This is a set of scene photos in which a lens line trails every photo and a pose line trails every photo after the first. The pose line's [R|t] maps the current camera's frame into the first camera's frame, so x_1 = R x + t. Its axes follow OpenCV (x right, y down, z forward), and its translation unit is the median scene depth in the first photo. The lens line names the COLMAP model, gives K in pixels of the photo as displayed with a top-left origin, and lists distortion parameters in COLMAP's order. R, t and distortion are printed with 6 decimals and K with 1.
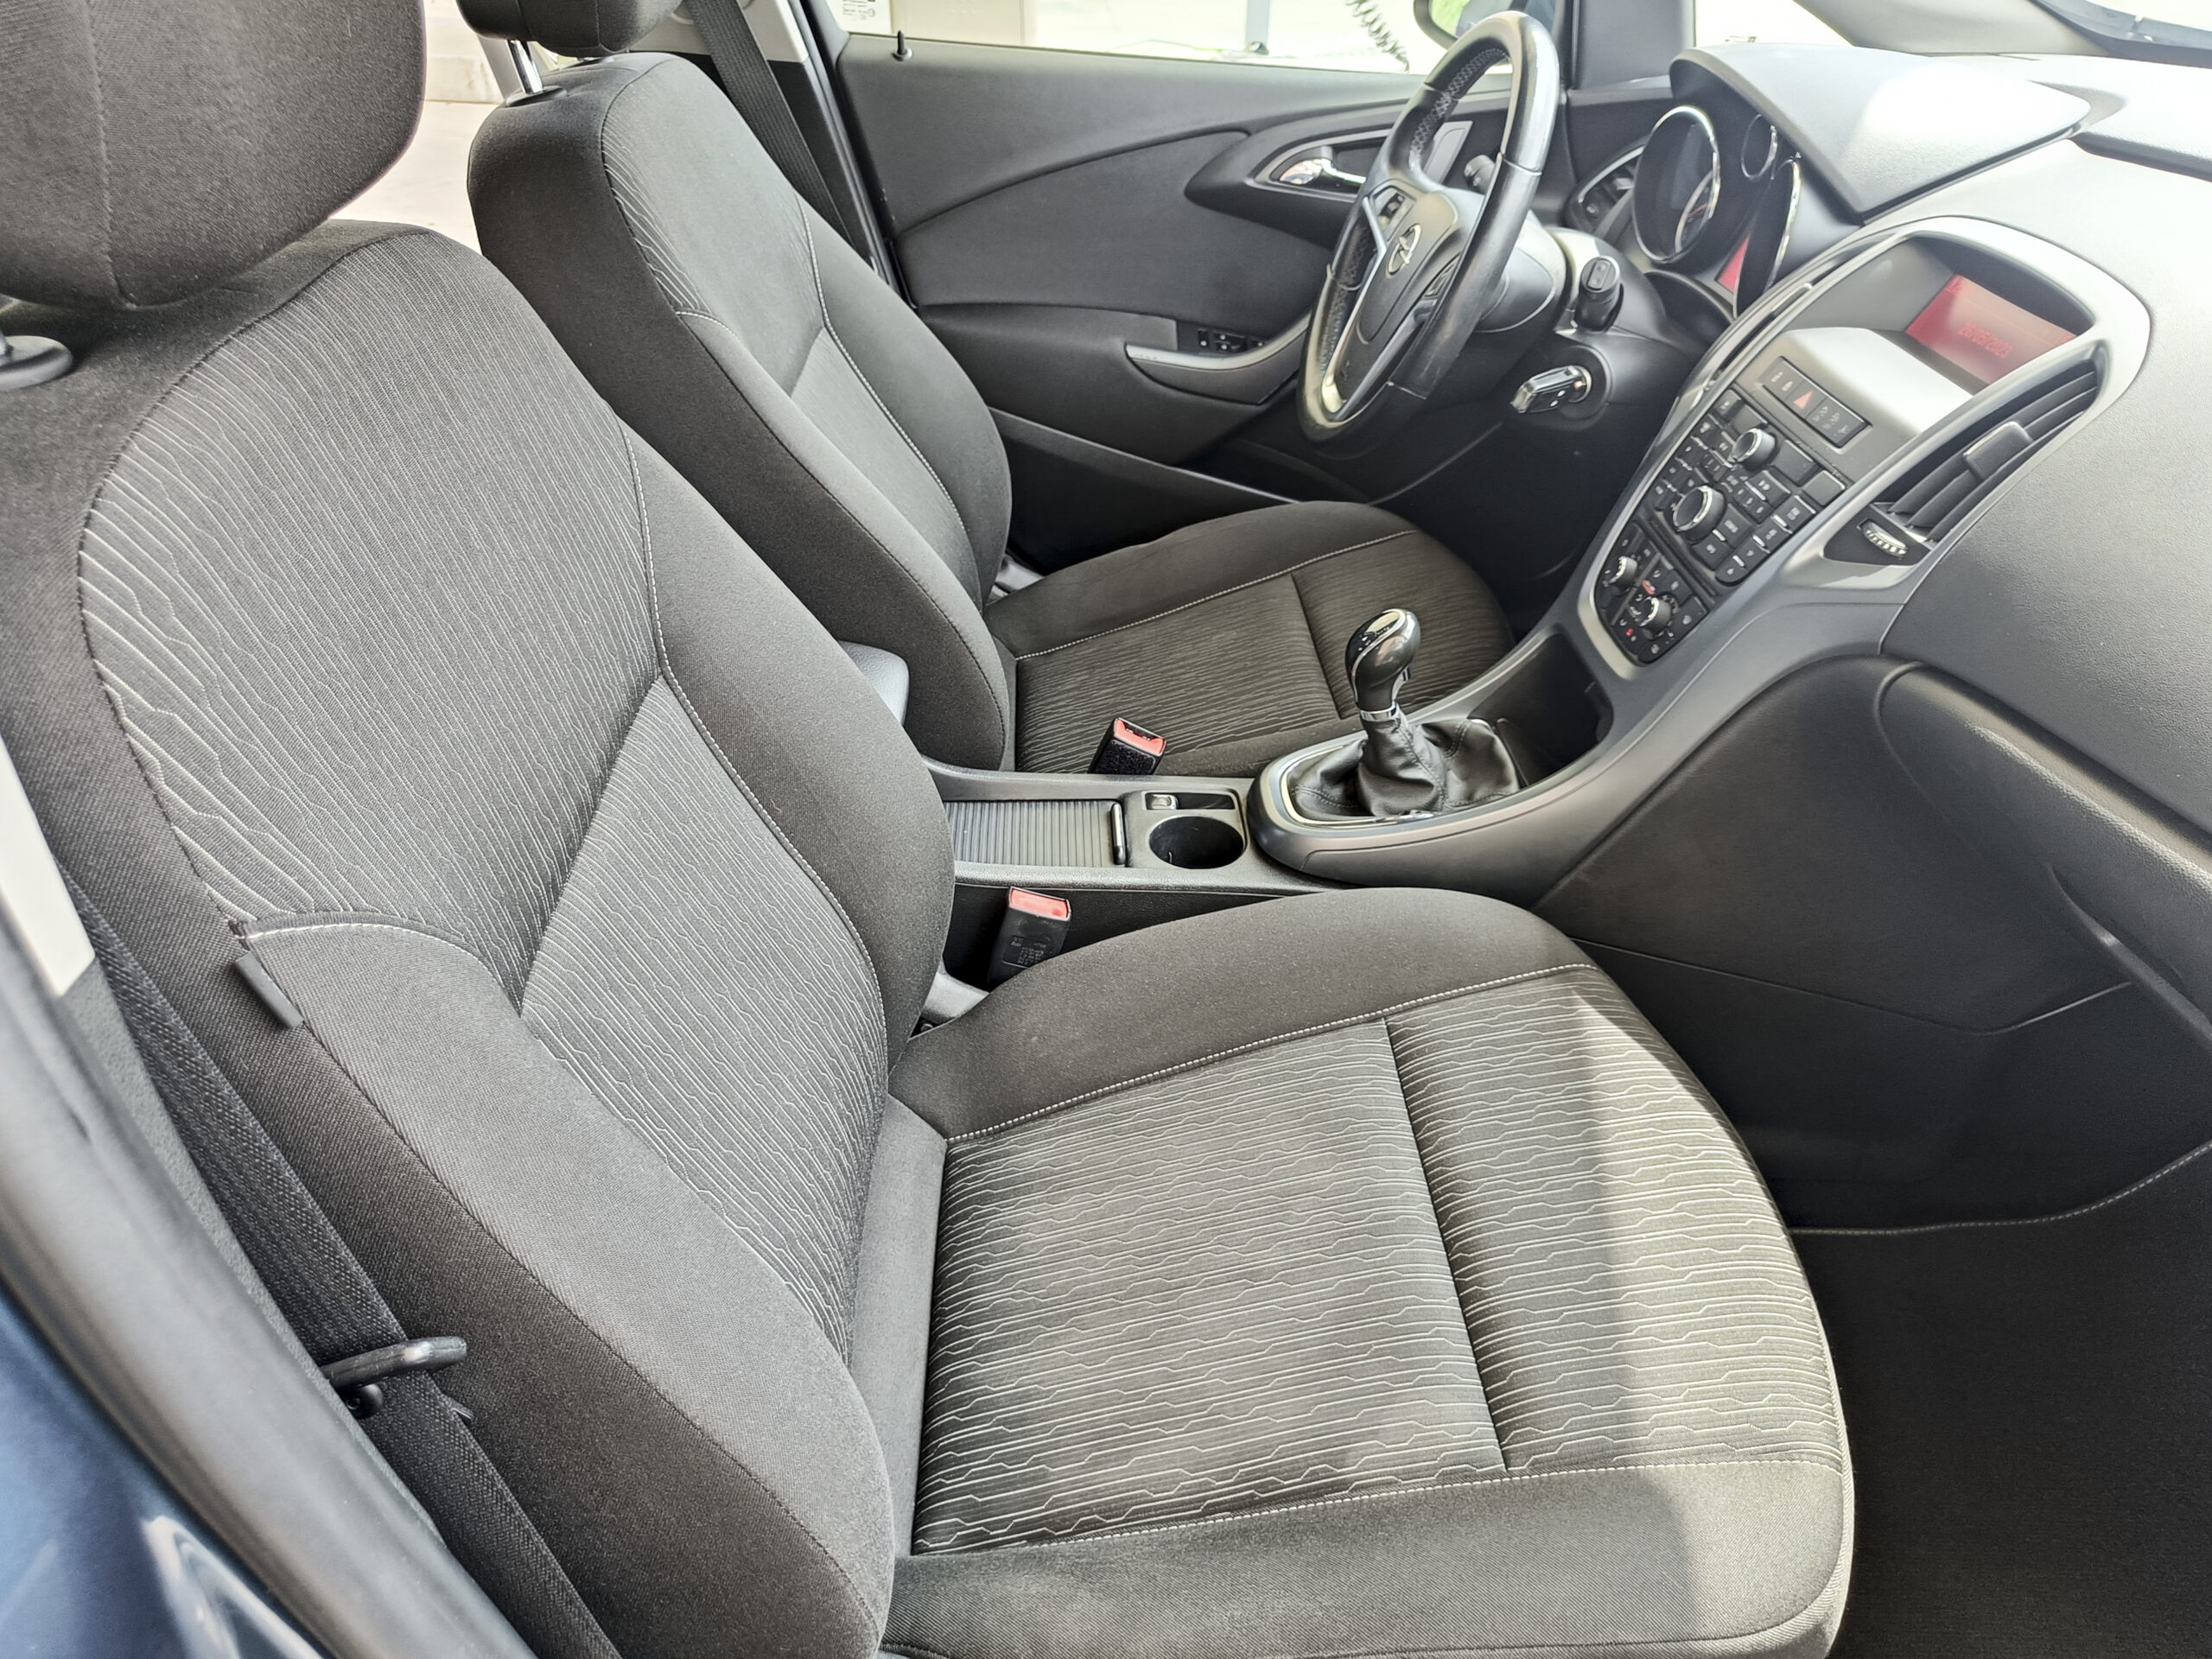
lens RADIAL K [[1533.6, 0, 1084.8], [0, 1533.6, 750.9], [0, 0, 1]] dist [0.093137, -0.026598]
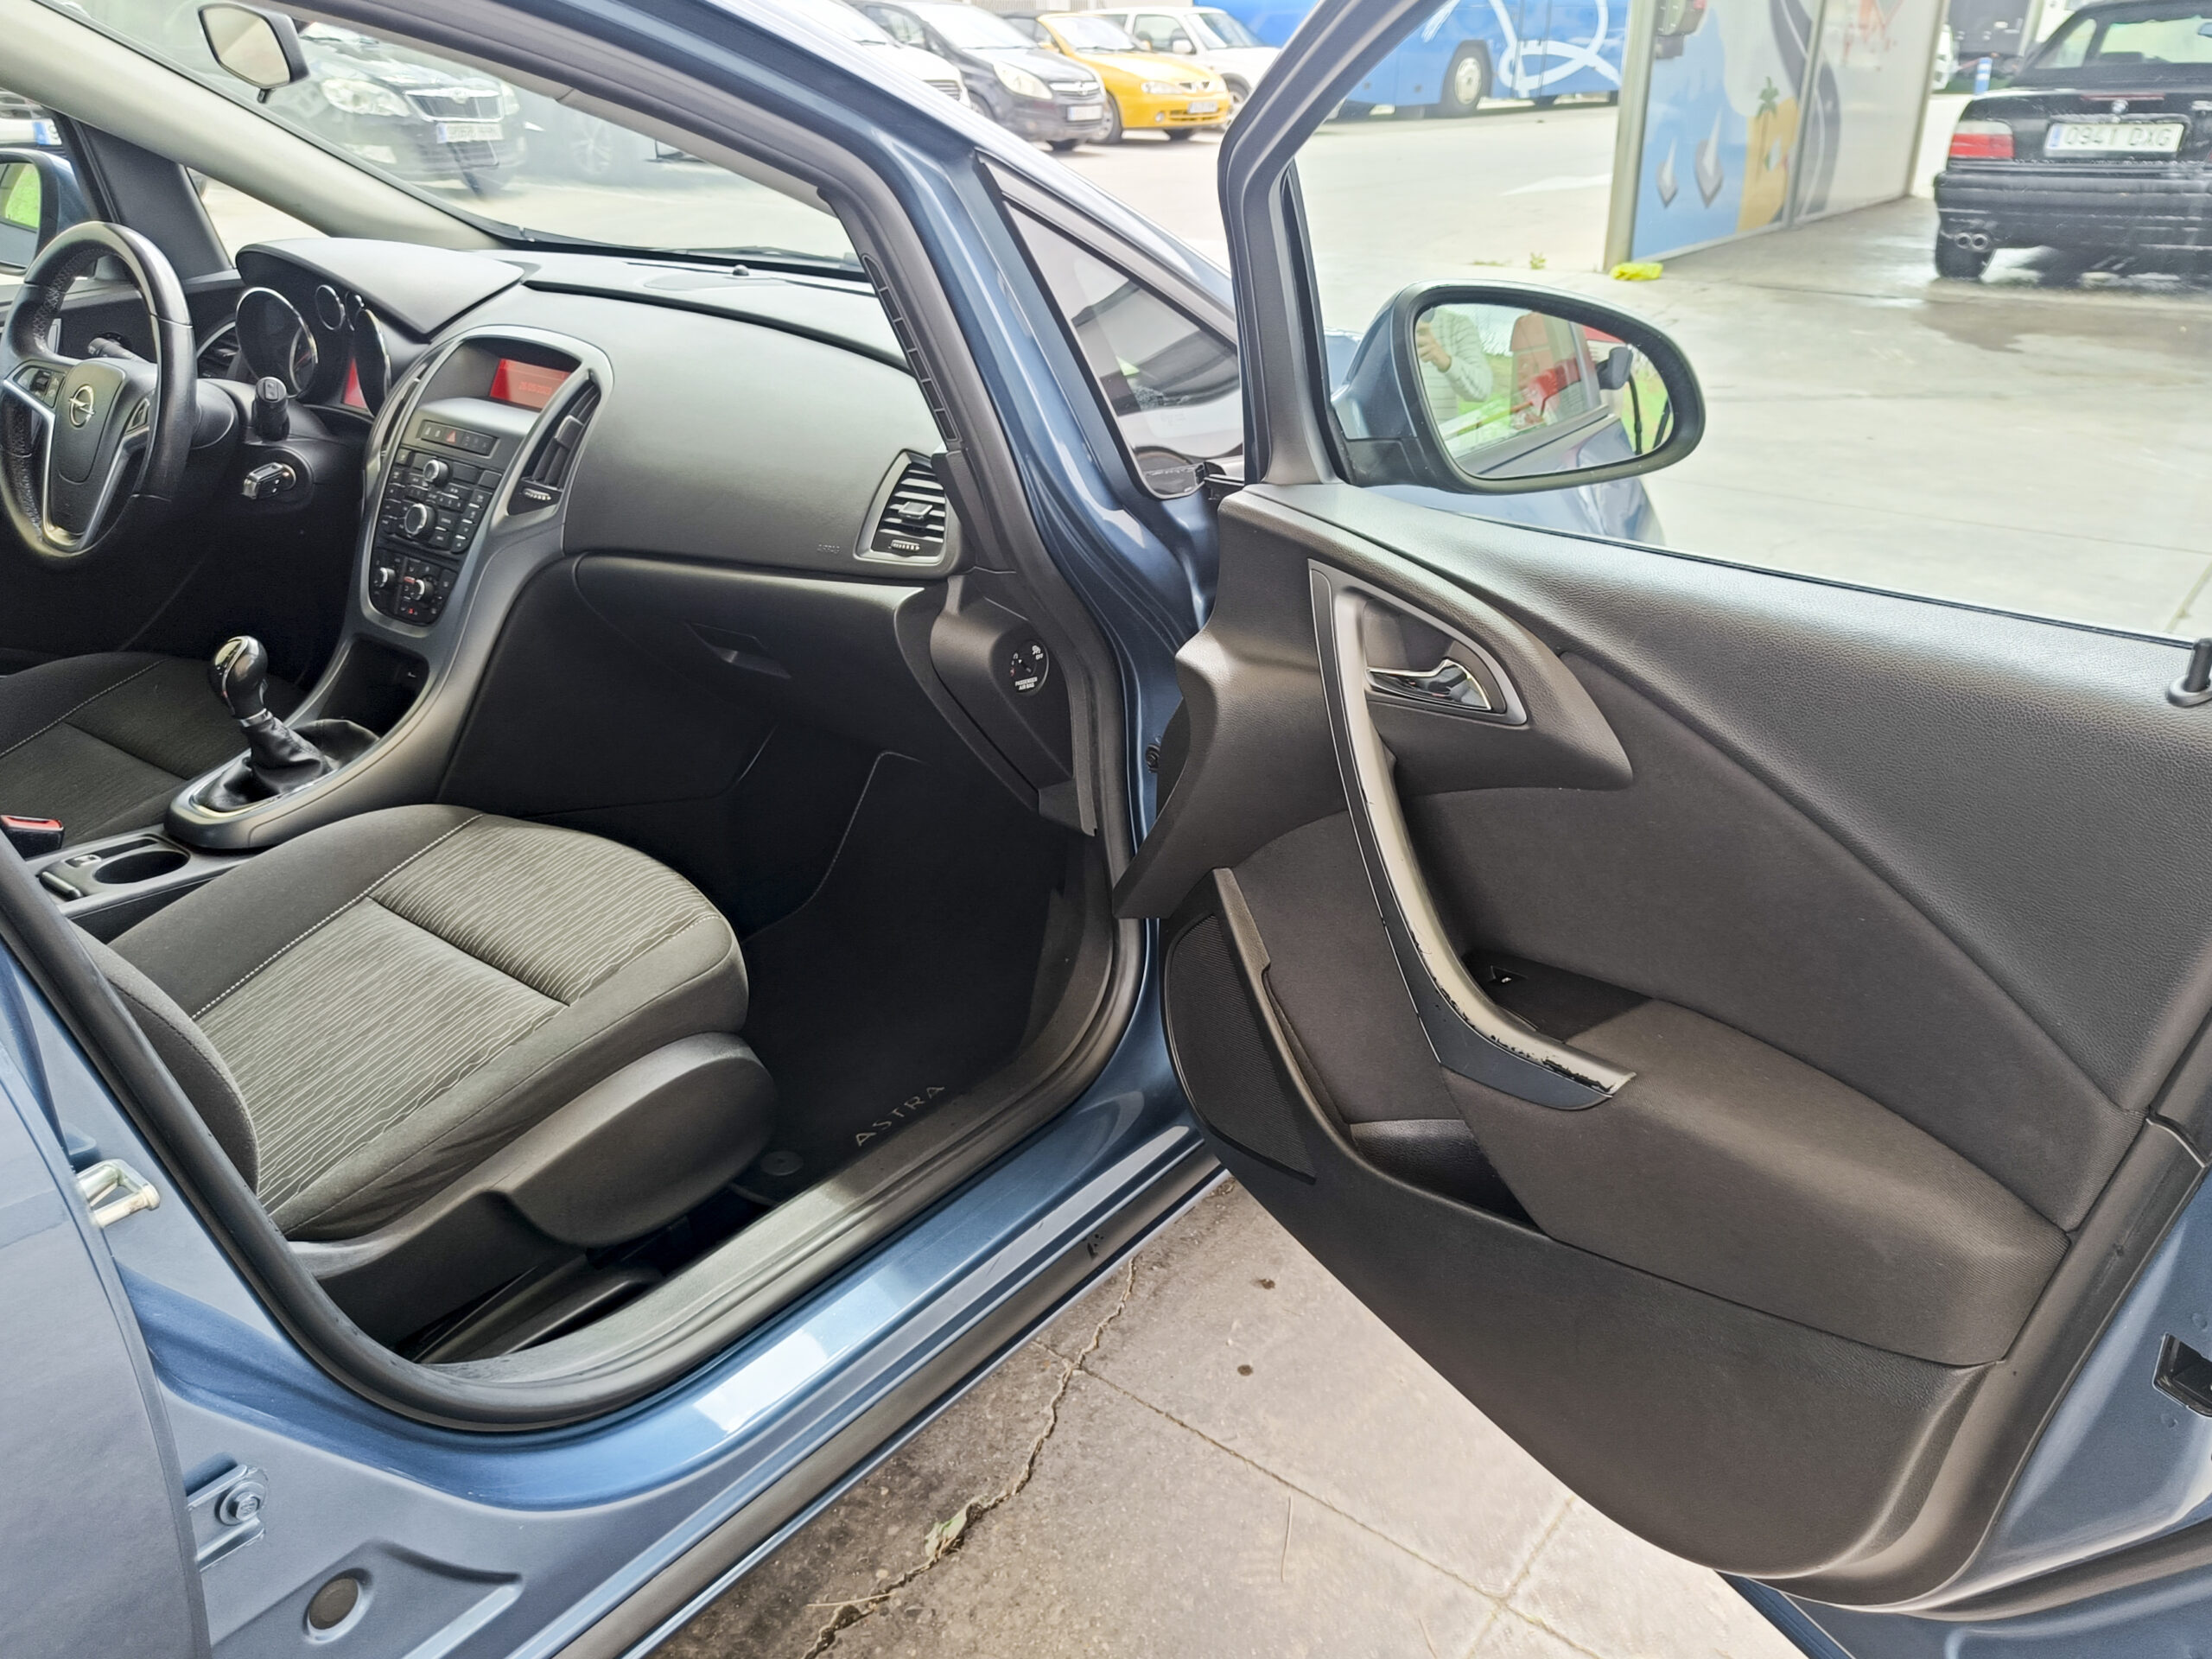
lens RADIAL K [[1533.6, 0, 1084.8], [0, 1533.6, 750.9], [0, 0, 1]] dist [0.093137, -0.026598]
pose [[0.640573, -0.319253, 0.698386, -0.303061], [0.404360, 0.913409, 0.046659, 0.226745], [-0.652808, 0.252512, 0.714199, -0.420585]]
